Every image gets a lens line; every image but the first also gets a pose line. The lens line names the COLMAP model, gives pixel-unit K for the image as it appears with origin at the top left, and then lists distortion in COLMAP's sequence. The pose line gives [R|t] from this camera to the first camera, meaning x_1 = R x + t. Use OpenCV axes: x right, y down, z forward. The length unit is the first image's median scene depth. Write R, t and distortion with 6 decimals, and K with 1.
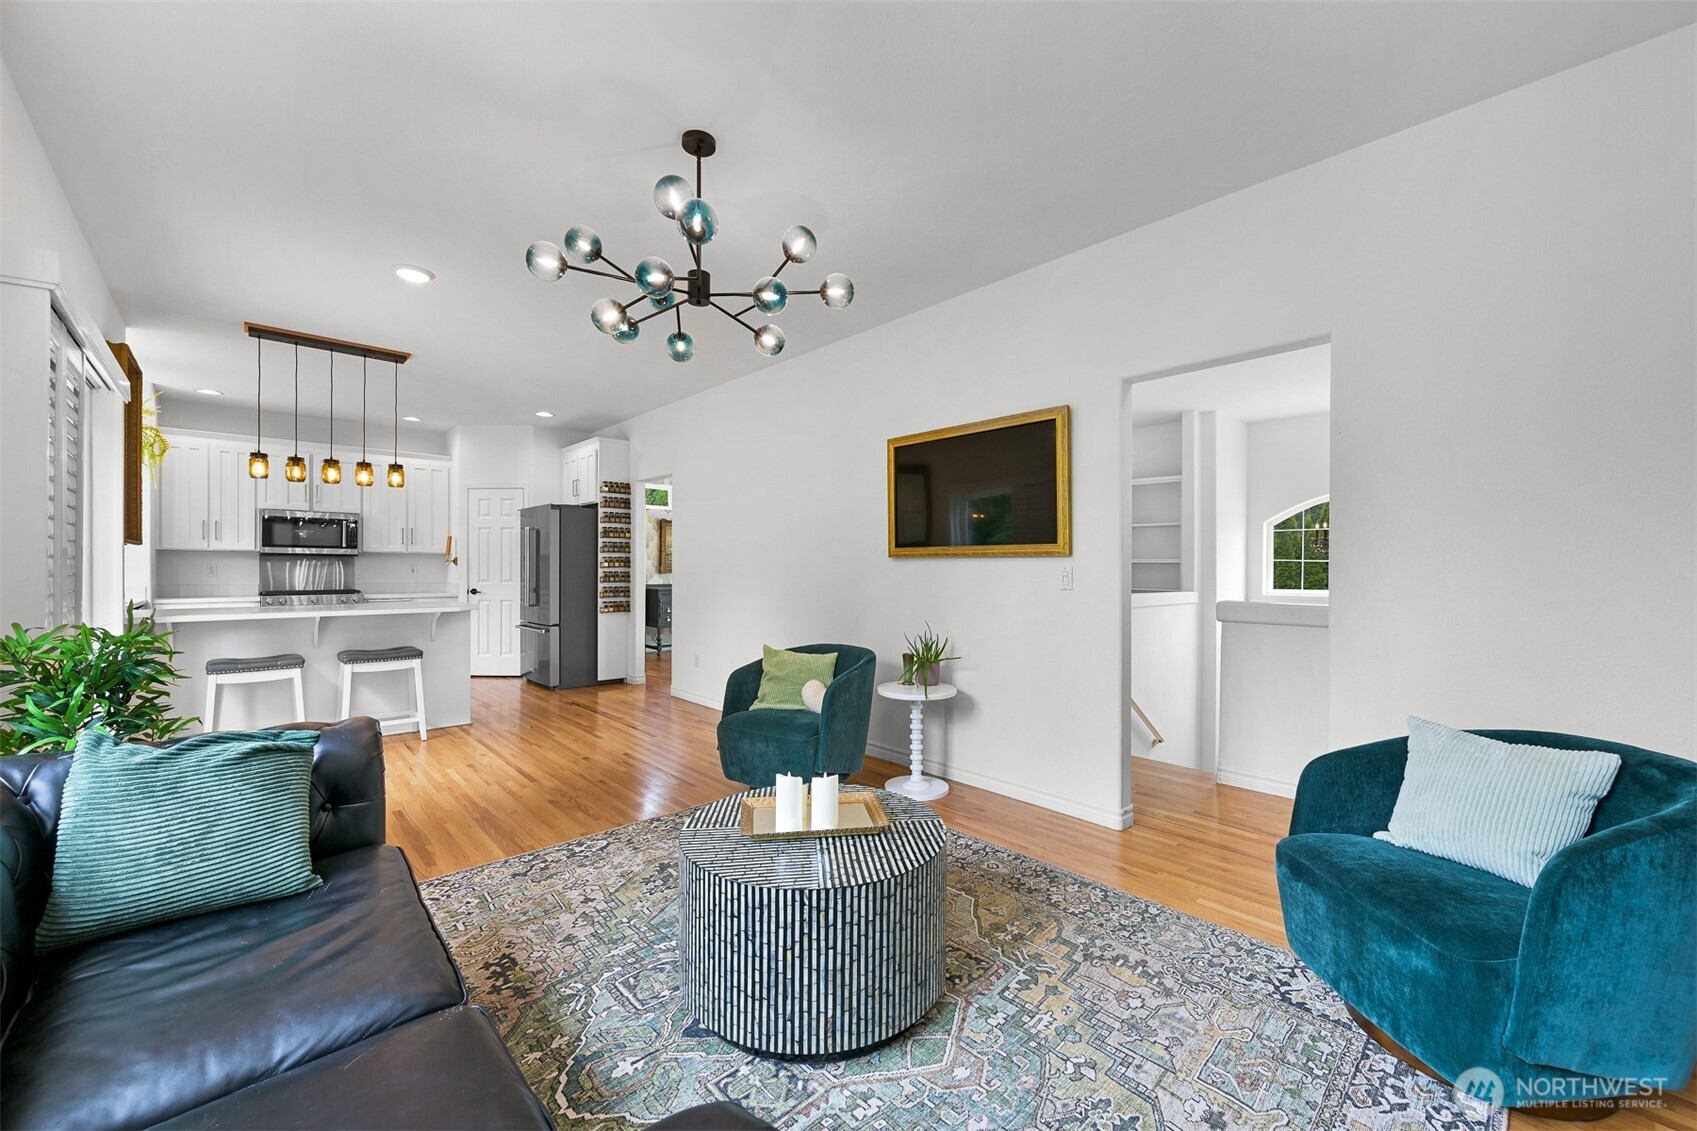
lens RADIAL K [[667.0, 0, 858.0], [0, 667.0, 567.7], [0, 0, 1]] dist [0.003304, 0.000387]
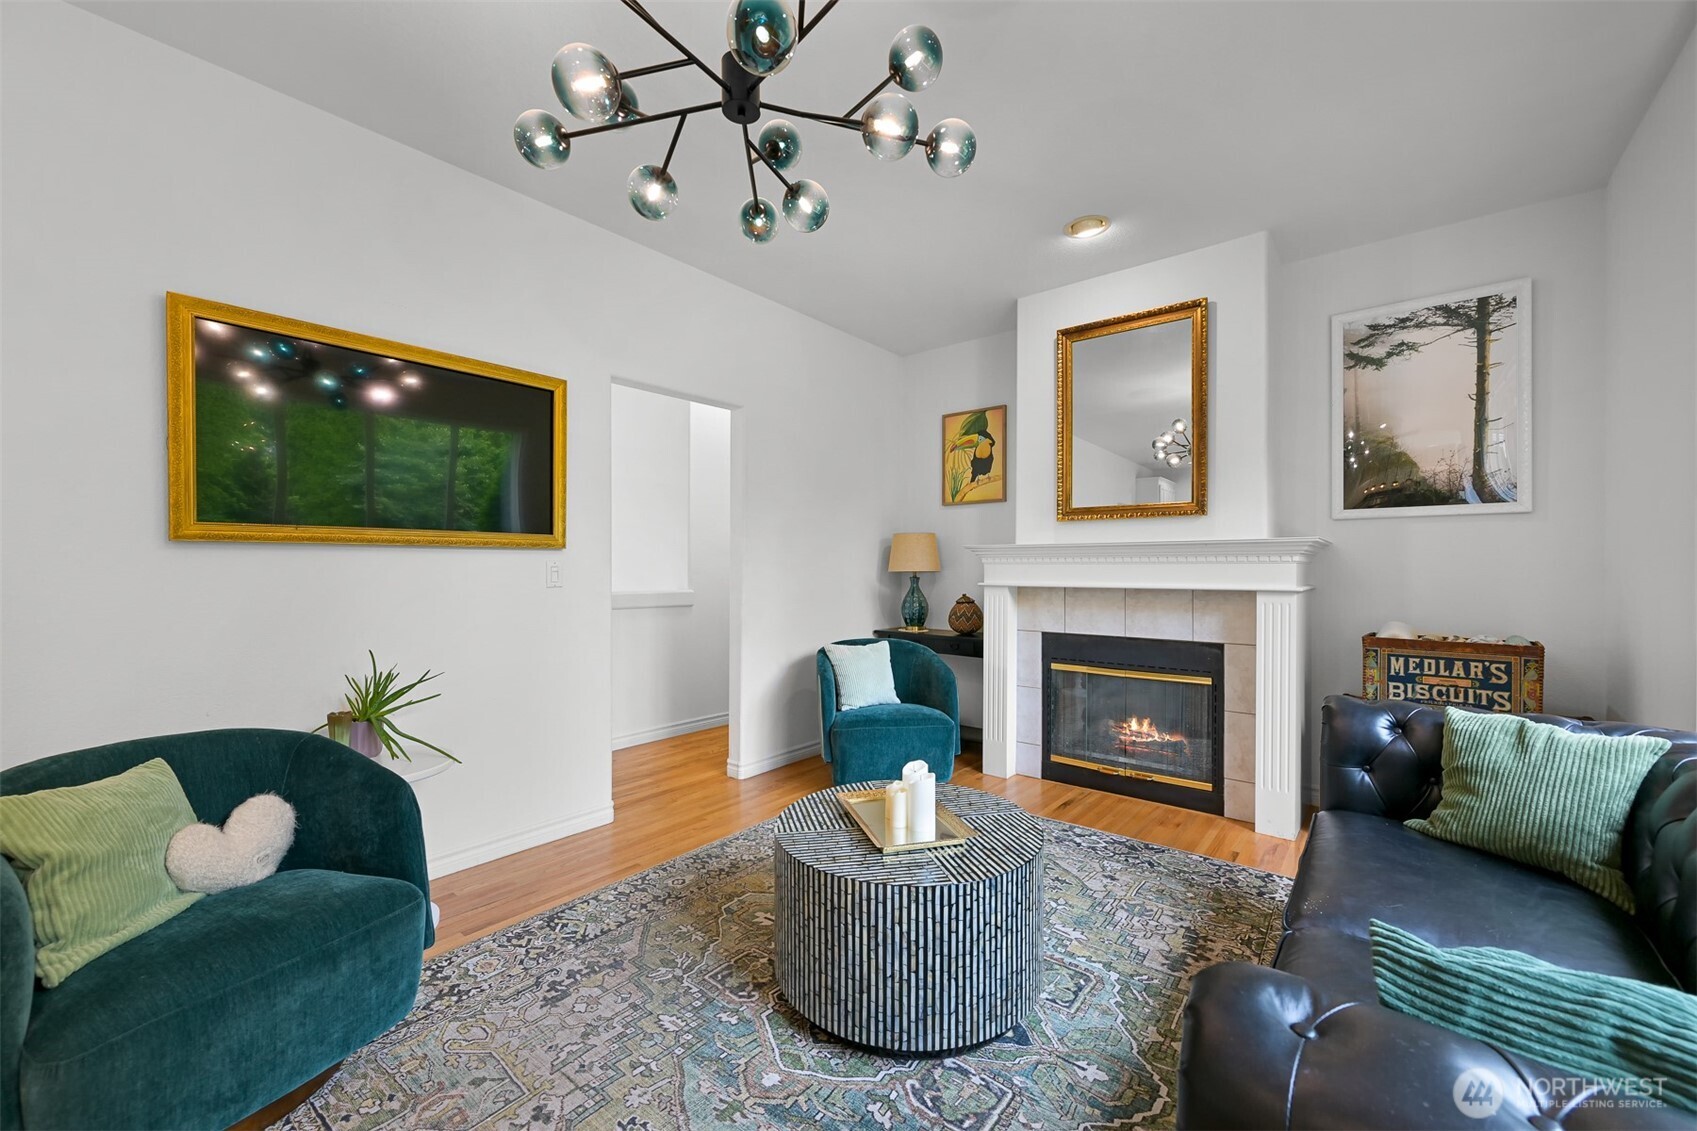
lens RADIAL K [[667.0, 0, 858.4], [0, 667.0, 567.8], [0, 0, 1]] dist [0.003304, 0.000387]
pose [[-0.139814, -0.011472, 0.990111, -1.231027], [-0.001142, 0.999934, 0.011424, -0.006199], [-0.990177, 0.000466, -0.139818, 1.437988]]
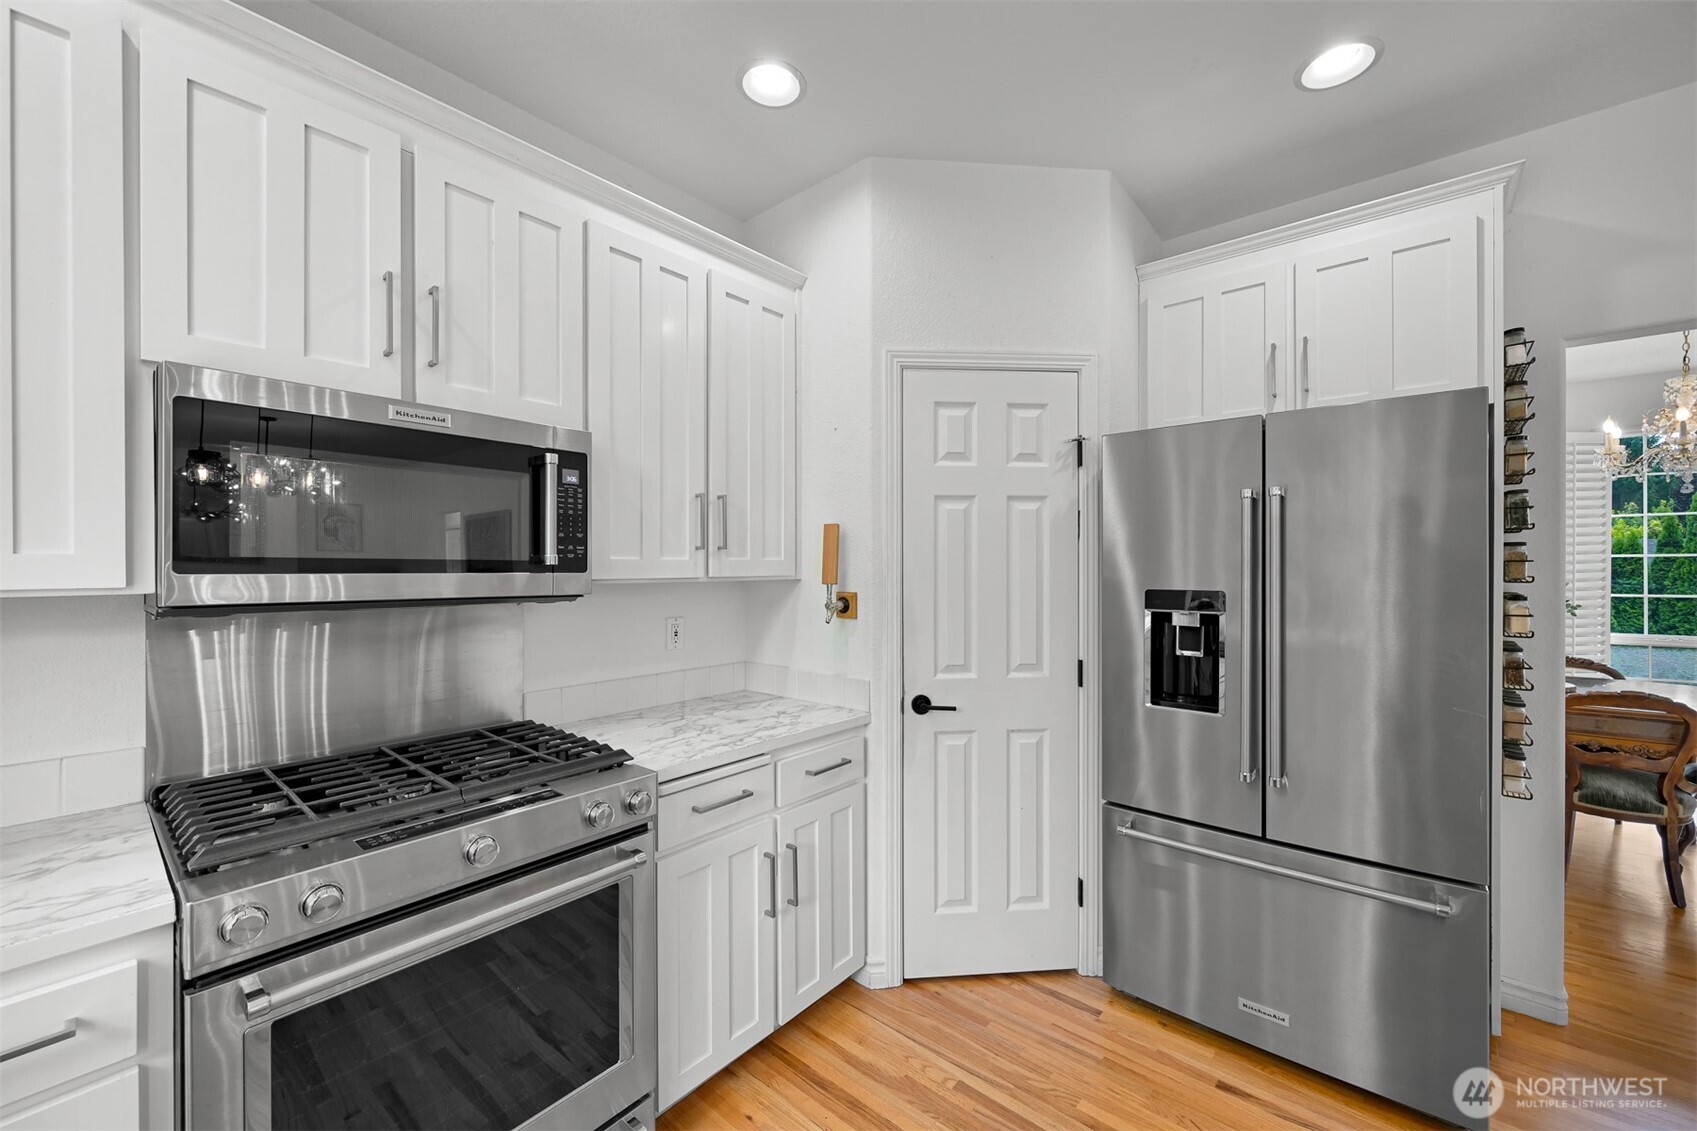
lens RADIAL K [[667.0, 0, 849.9], [0, 667.0, 568.9], [0, 0, 1]] dist [0.003304, 0.000387]
pose [[0.991809, -0.008919, 0.127417, -0.590671], [0.009278, 0.999954, -0.002223, -0.024105], [-0.127391, 0.003387, 0.991847, 0.641337]]
